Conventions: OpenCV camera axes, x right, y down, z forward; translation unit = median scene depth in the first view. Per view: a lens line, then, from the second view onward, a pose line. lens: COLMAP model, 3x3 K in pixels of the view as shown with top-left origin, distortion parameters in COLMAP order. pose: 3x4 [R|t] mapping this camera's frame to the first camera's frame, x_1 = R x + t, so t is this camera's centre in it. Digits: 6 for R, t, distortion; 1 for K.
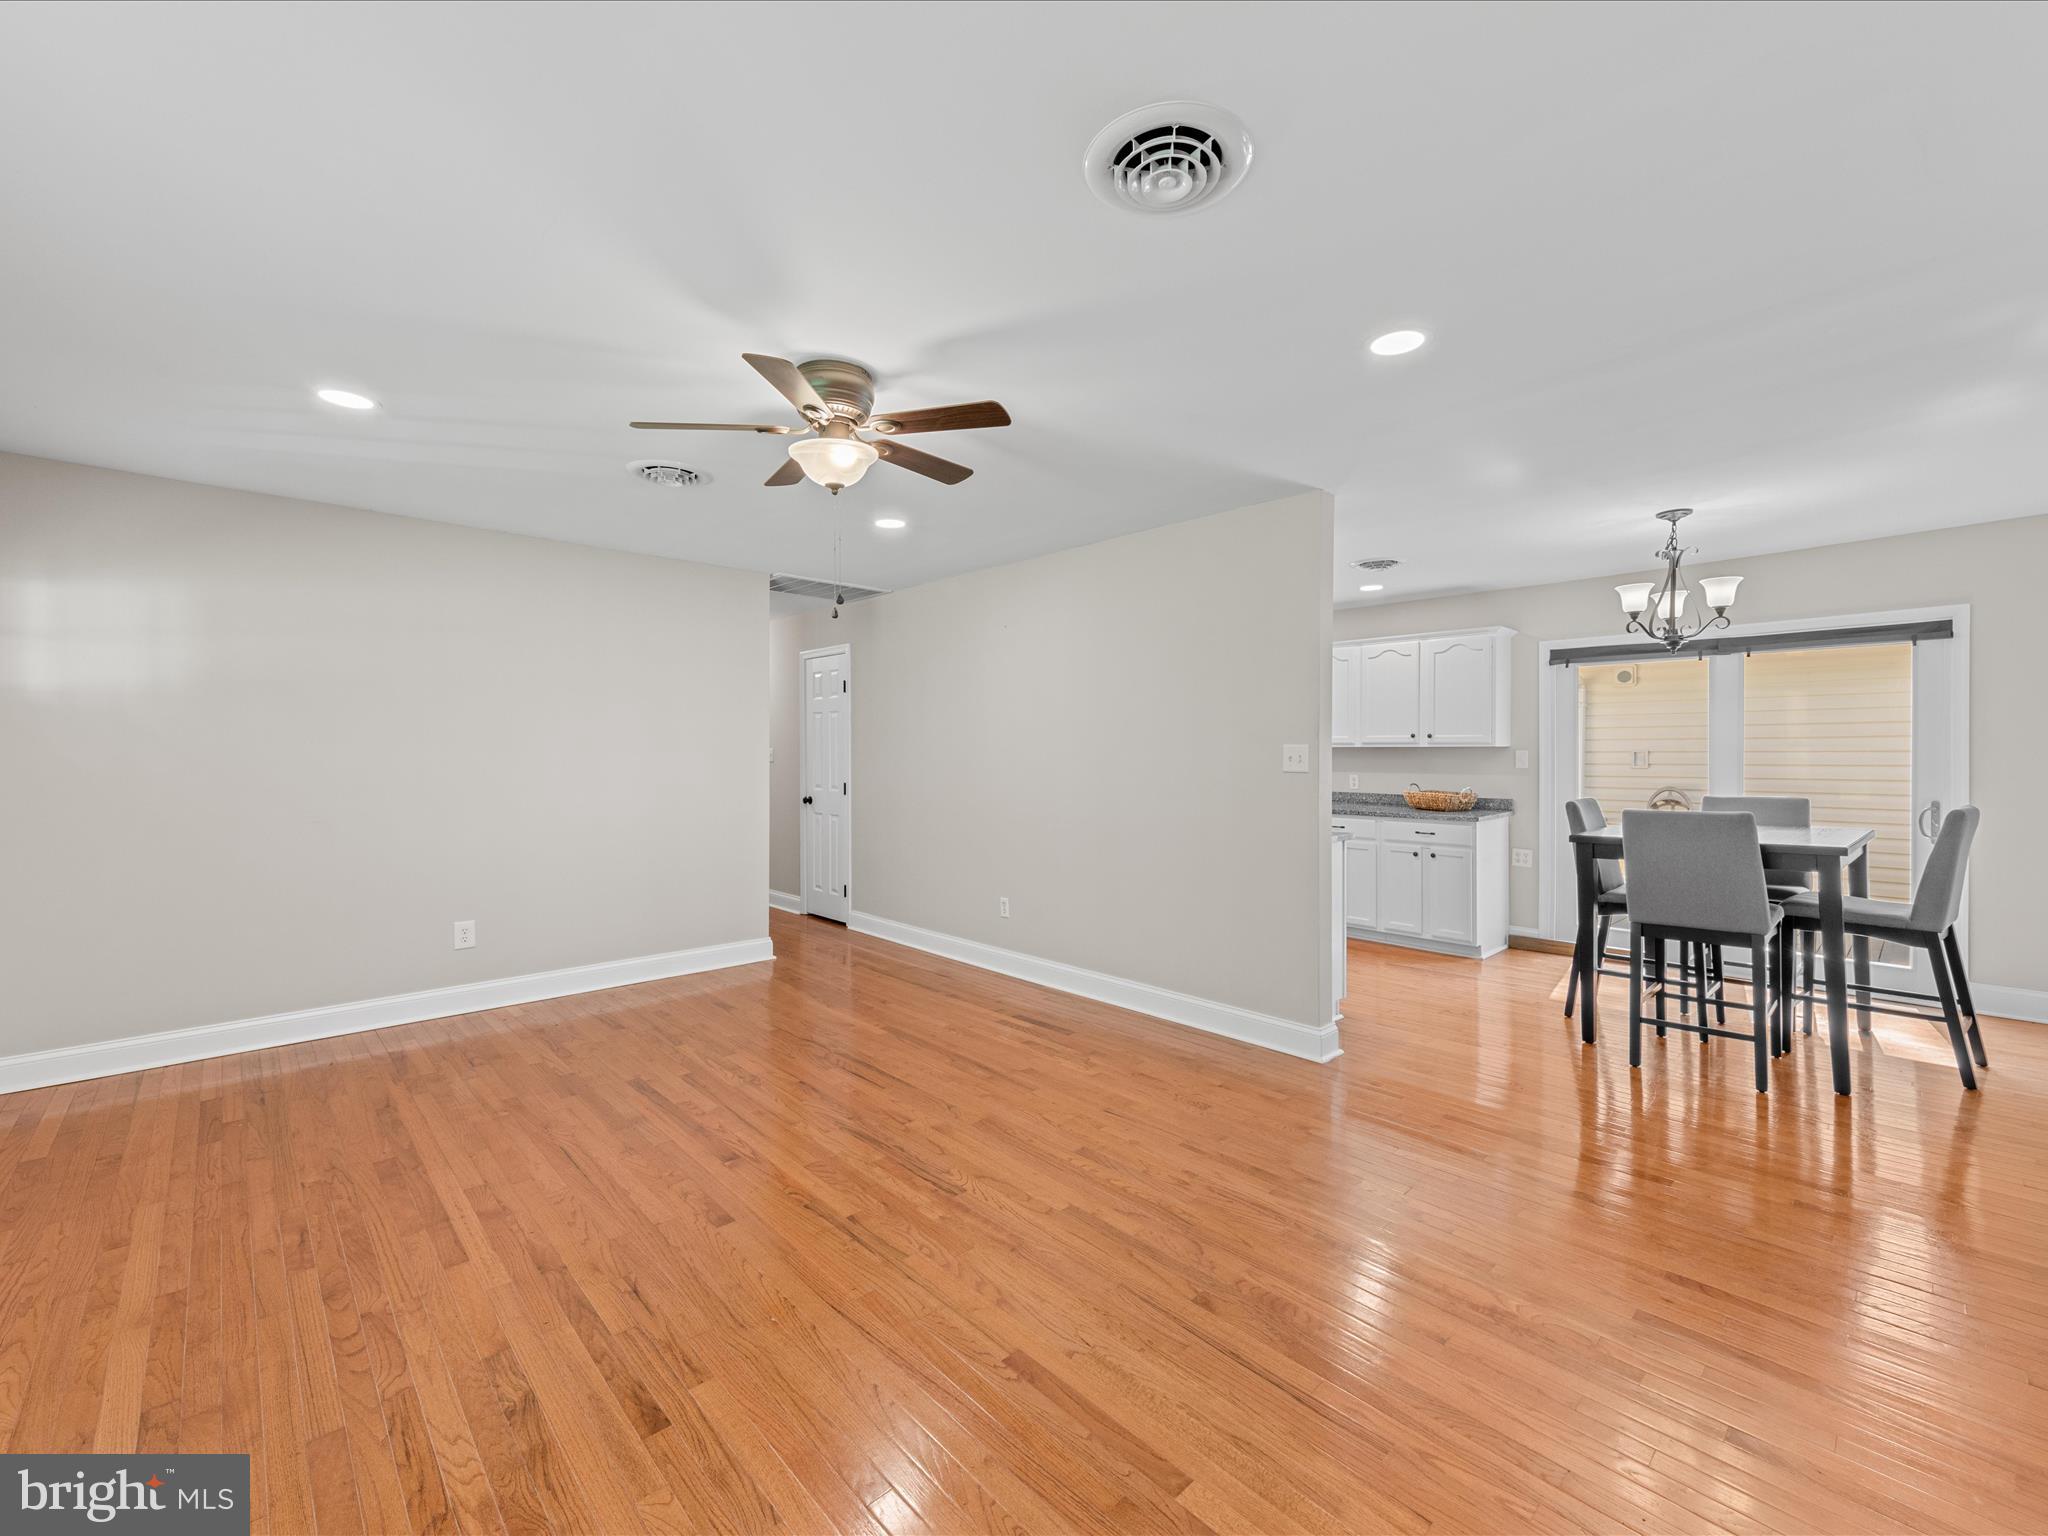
lens RADIAL K [[847.4, 0, 1008.7], [0, 847.4, 752.2], [0, 0, 1]] dist [0.003649, -0.000615]
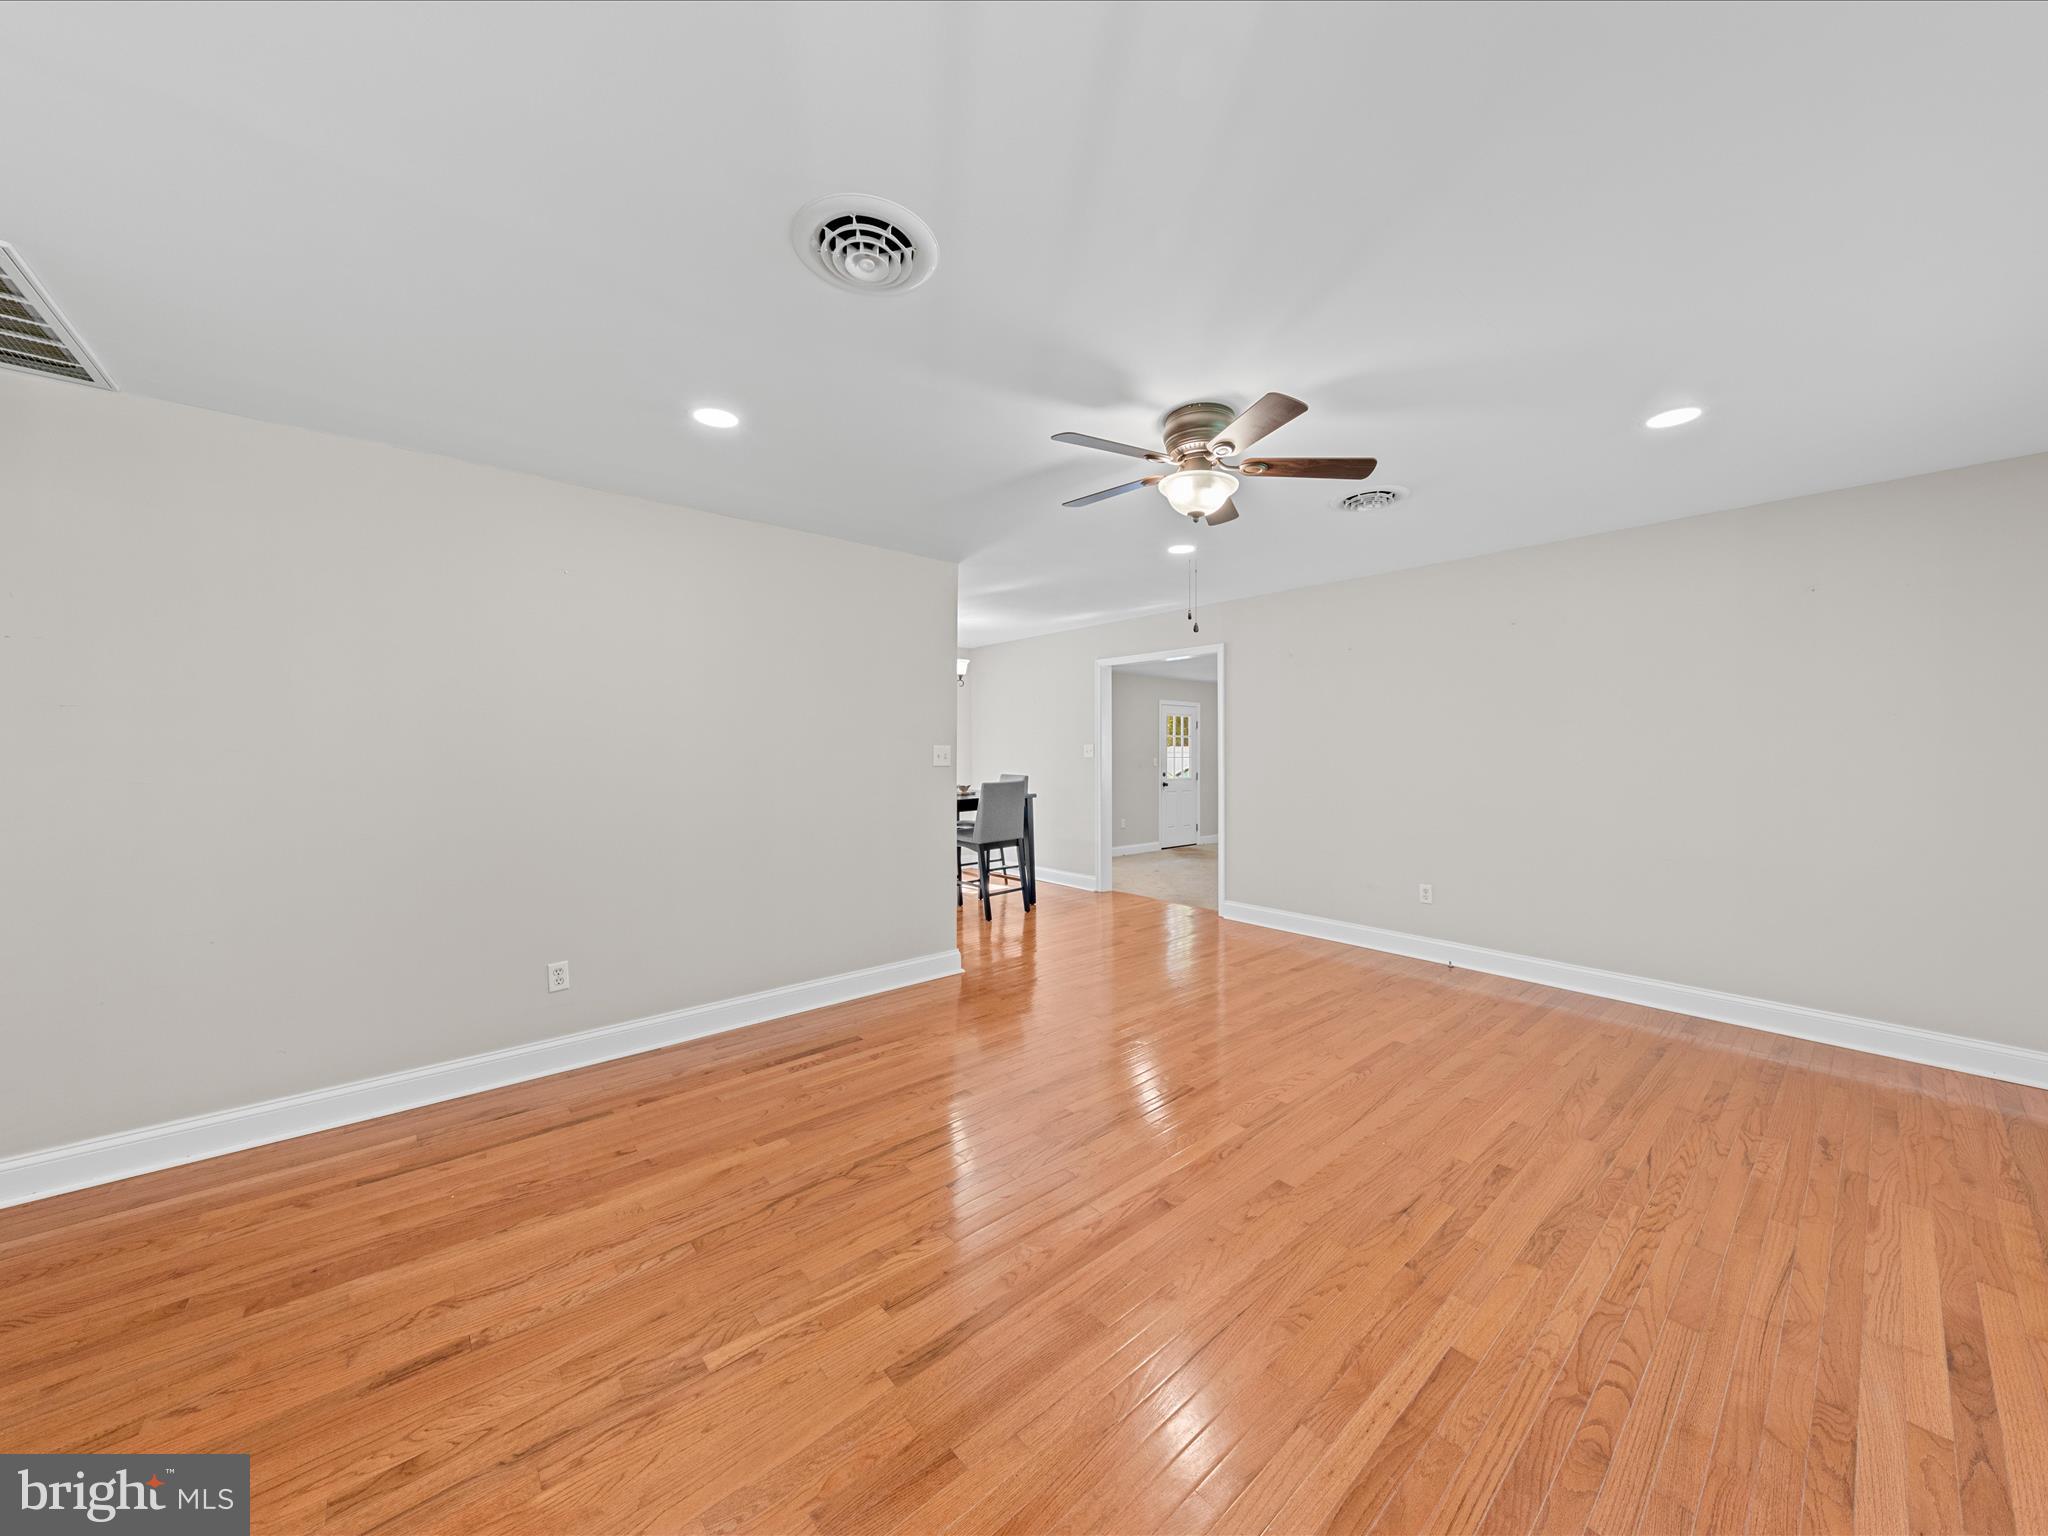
lens RADIAL K [[733.5, 0, 1022.4], [0, 733.5, 750.3], [0, 0, 1]] dist [0.009112, -0.000694]
pose [[0.040166, -0.001781, 0.999191, -1.128325], [0.000464, 0.999998, 0.001764, -0.006813], [-0.999193, 0.000393, 0.040167, 1.130791]]
